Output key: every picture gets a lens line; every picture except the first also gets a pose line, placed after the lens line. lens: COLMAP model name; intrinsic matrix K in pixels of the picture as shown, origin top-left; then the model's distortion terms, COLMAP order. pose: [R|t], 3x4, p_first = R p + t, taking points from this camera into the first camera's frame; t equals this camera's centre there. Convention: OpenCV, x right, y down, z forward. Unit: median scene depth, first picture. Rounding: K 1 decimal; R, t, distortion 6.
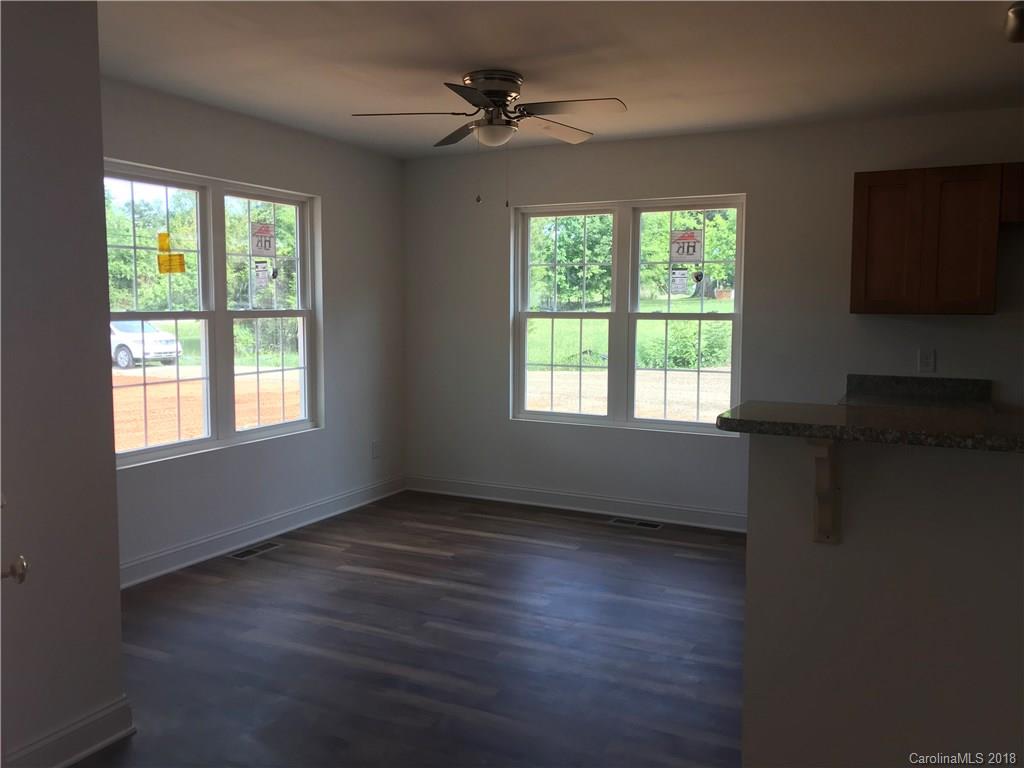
lens RADIAL K [[824.6, 0, 512.0], [0, 824.6, 384.0], [0, 0, 1]] dist [0.169837, 0.001914]
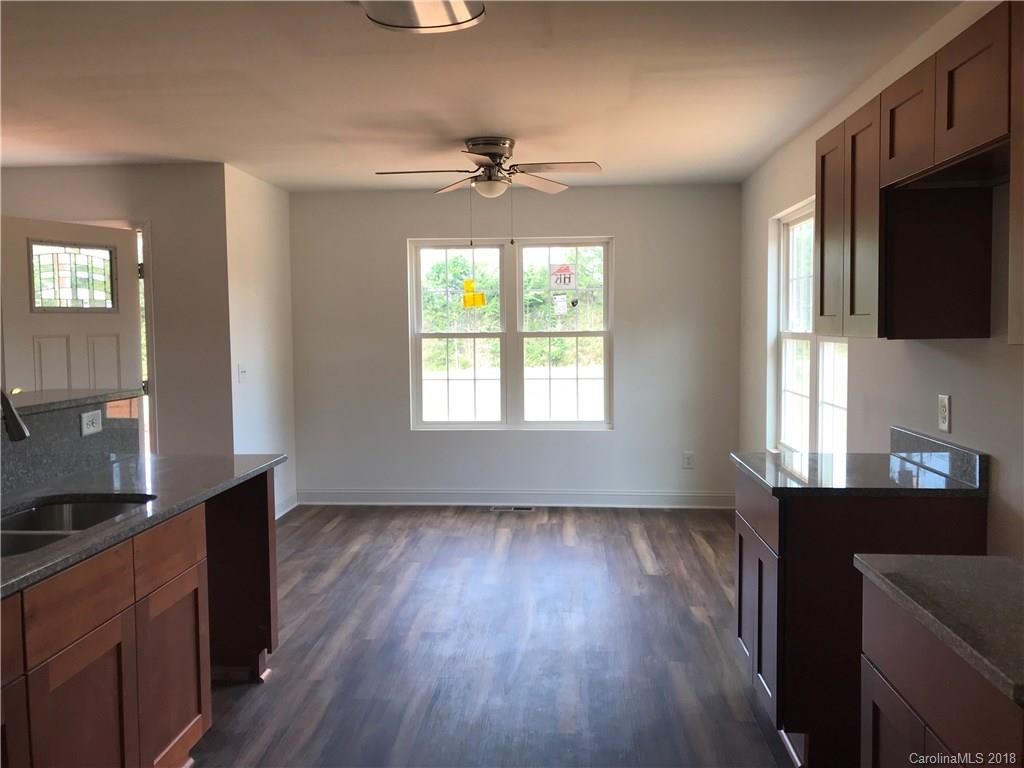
lens RADIAL K [[824.6, 0, 512.0], [0, 824.6, 384.0], [0, 0, 1]] dist [0.169837, 0.001914]
pose [[0.383865, 0.055091, -0.921744, 0.941049], [-0.075219, 0.996767, 0.028249, -0.040924], [0.920320, 0.058489, 0.386768, 0.481348]]
